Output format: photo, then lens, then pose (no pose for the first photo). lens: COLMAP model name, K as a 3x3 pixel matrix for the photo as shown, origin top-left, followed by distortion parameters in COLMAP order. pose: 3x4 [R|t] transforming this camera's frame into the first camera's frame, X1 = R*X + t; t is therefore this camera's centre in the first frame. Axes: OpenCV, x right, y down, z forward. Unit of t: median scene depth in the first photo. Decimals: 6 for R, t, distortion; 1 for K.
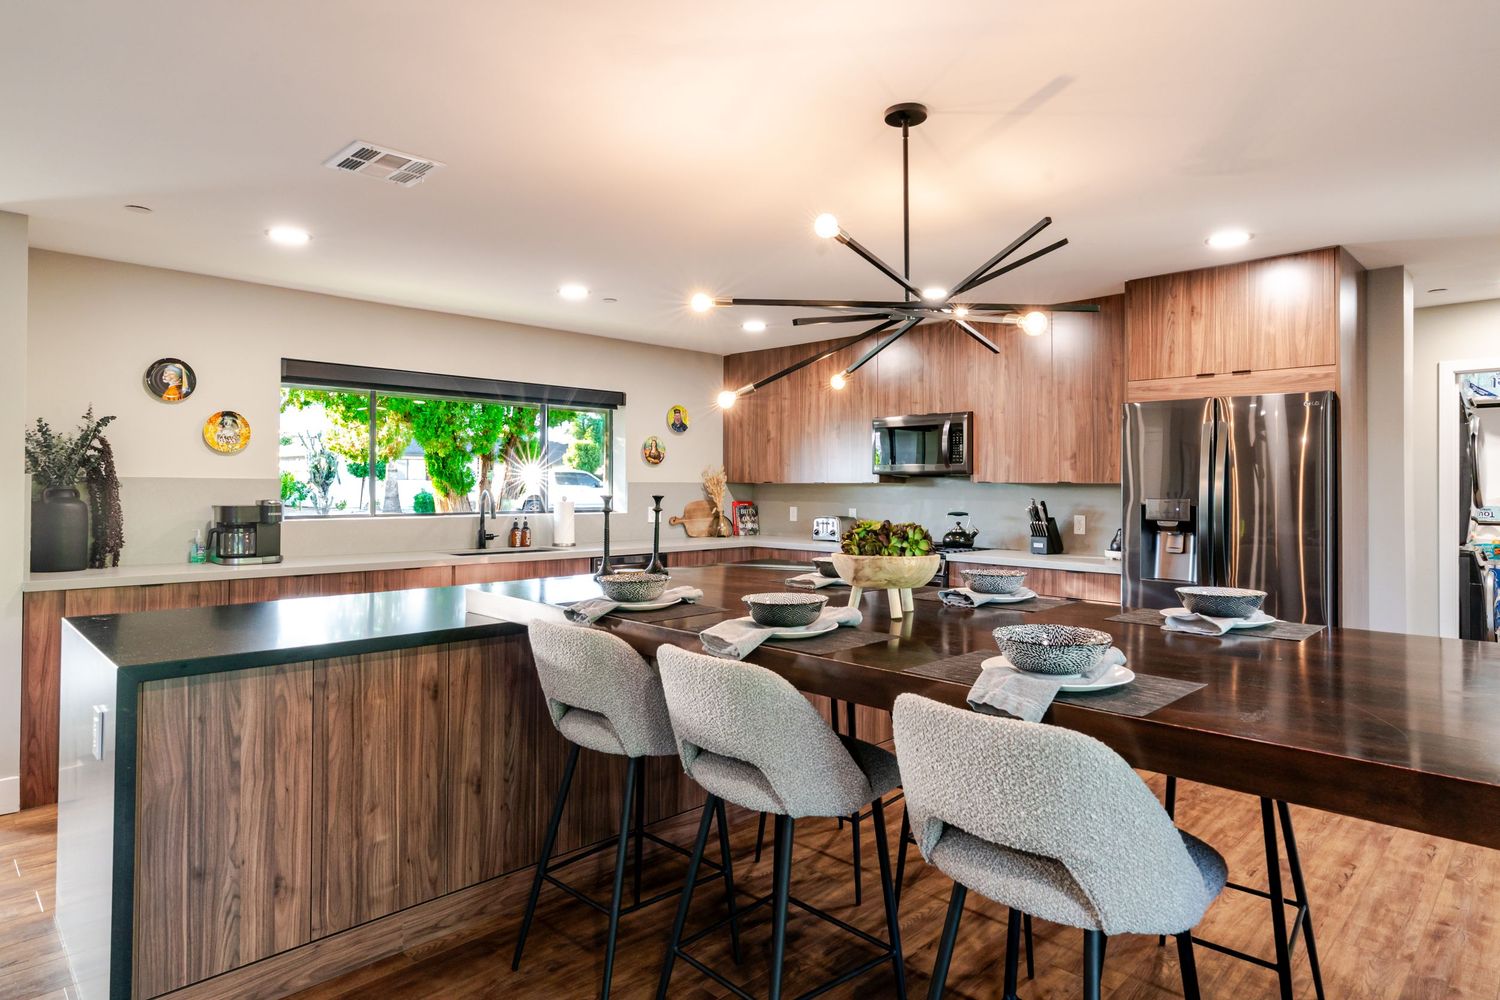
lens RADIAL K [[850.3, 0, 747.0], [0, 850.3, 492.2], [0, 0, 1]] dist [-0.002134, 0.003100]
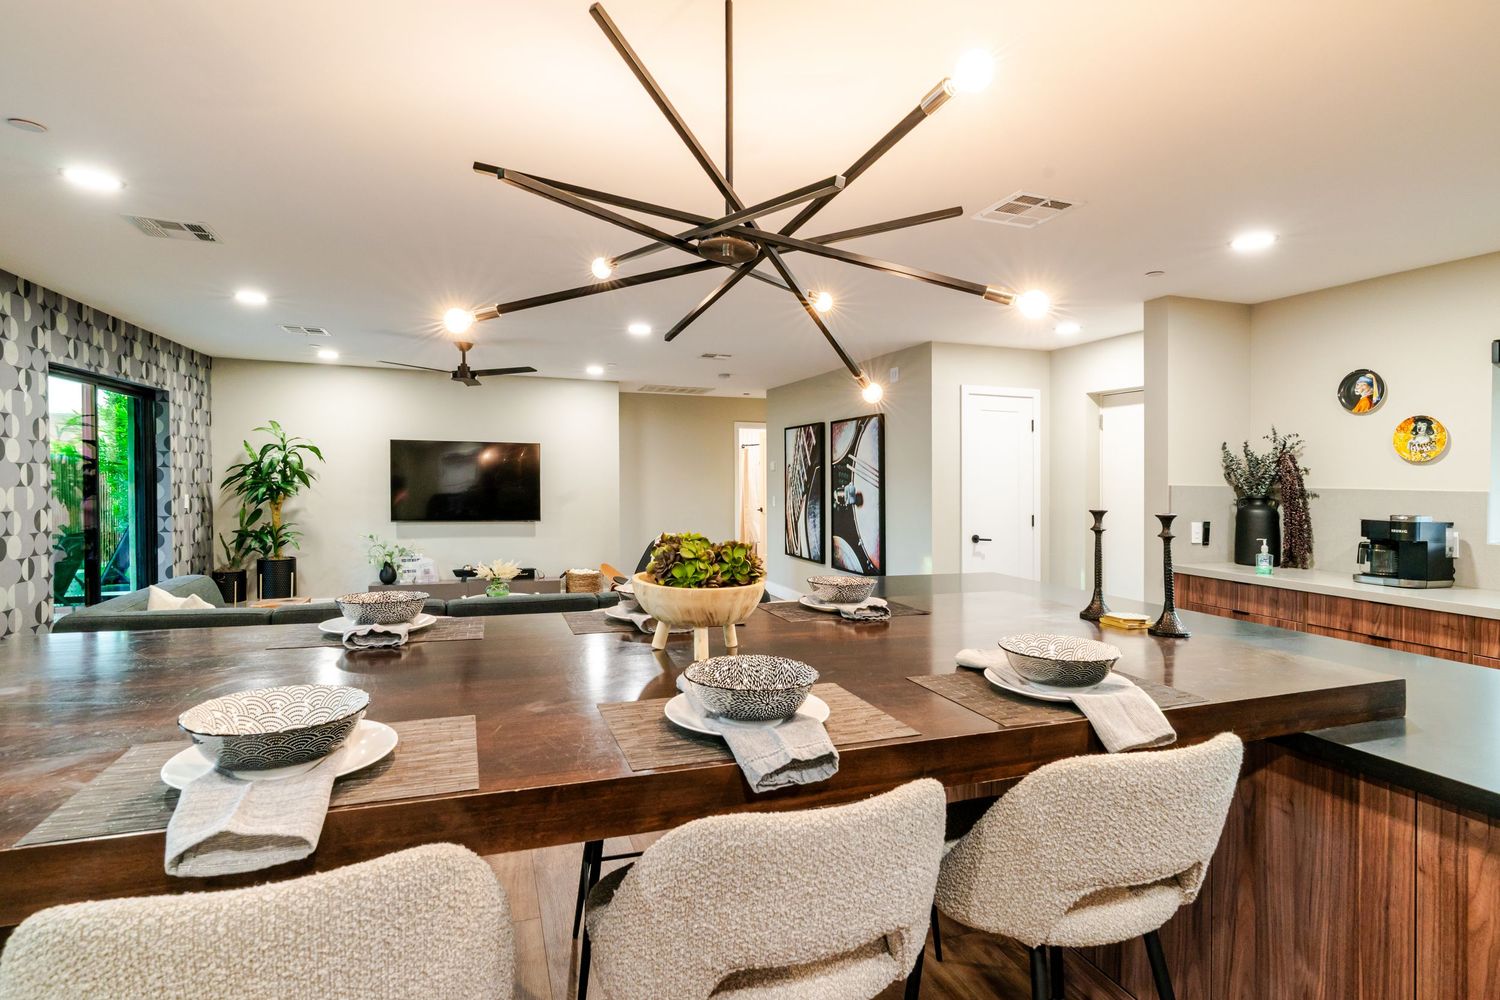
lens RADIAL K [[741.4, 0, 751.1], [0, 741.4, 504.1], [0, 0, 1]] dist [-0.017806, 0.007017]
pose [[-0.429526, 0.020203, -0.902828, 0.339541], [-0.023307, 0.999169, 0.033447, -0.009853], [0.902754, 0.035408, -0.428698, 0.600471]]
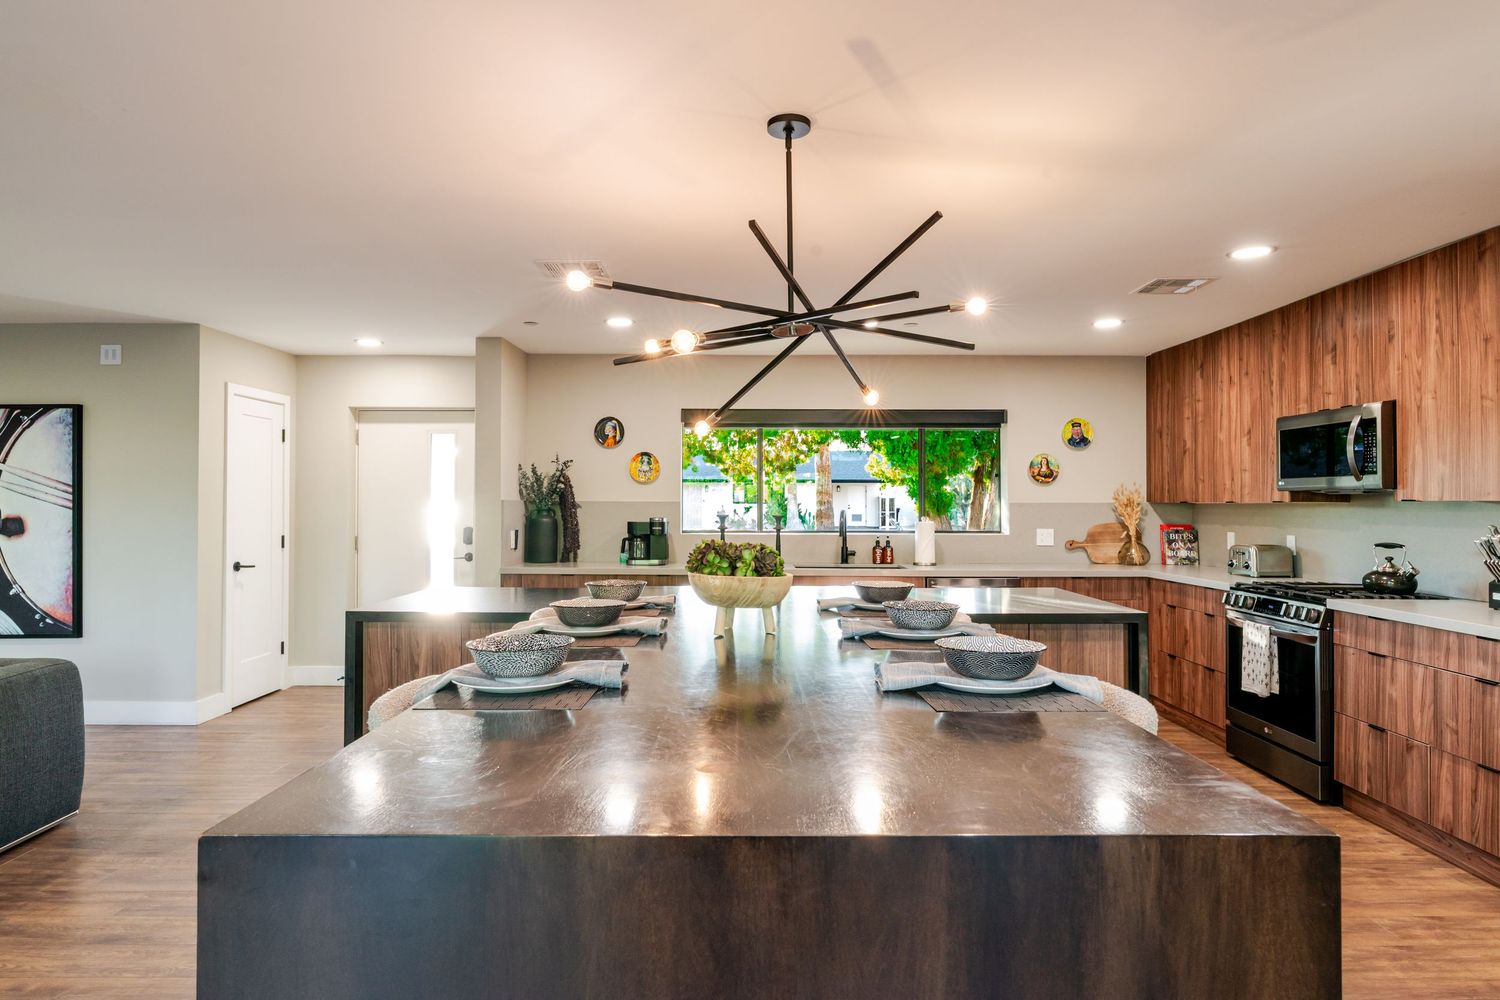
lens RADIAL K [[850.3, 0, 732.8], [0, 850.3, 523.9], [0, 0, 1]] dist [-0.002134, 0.003100]
pose [[0.703646, 0.013125, -0.710430, 0.392411], [-0.004174, 0.999888, 0.014339, -0.000512], [0.710539, -0.007124, 0.703622, 0.122758]]
